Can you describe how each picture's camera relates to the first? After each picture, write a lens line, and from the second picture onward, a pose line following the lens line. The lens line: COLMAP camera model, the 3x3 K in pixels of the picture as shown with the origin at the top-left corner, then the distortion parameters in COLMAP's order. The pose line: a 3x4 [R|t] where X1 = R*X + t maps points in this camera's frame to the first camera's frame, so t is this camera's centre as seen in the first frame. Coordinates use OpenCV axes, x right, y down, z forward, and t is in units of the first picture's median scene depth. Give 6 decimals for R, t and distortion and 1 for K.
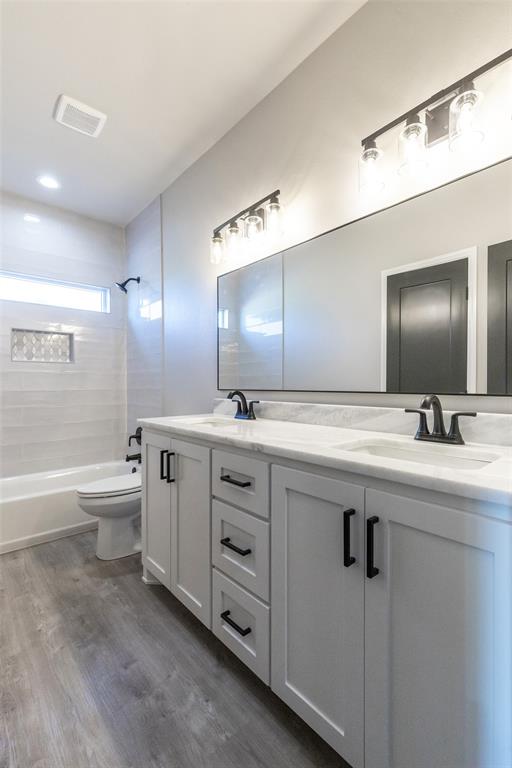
lens RADIAL K [[347.7, 0, 262.4], [0, 347.7, 382.3], [0, 0, 1]] dist [0.013855, 0.000266]
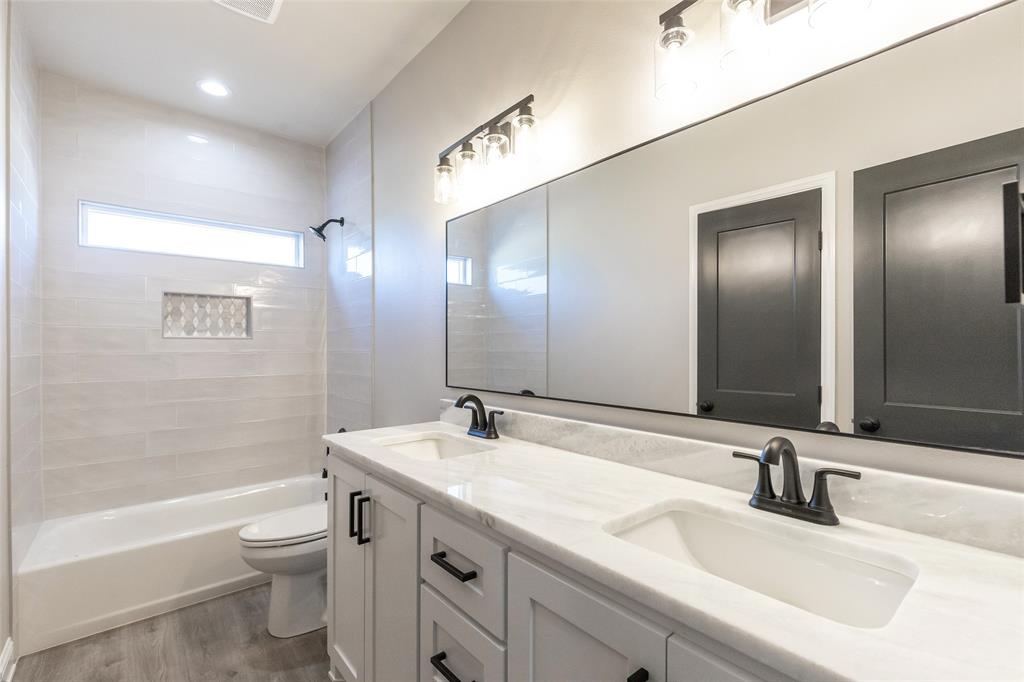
lens RADIAL K [[463.6, 0, 507.3], [0, 463.6, 337.3], [0, 0, 1]] dist [0.013855, 0.000266]
pose [[0.999107, 0.002775, -0.042161, 0.031356], [-0.003382, 0.999891, -0.014339, -0.066550], [0.042117, 0.014469, 0.999008, 0.105413]]
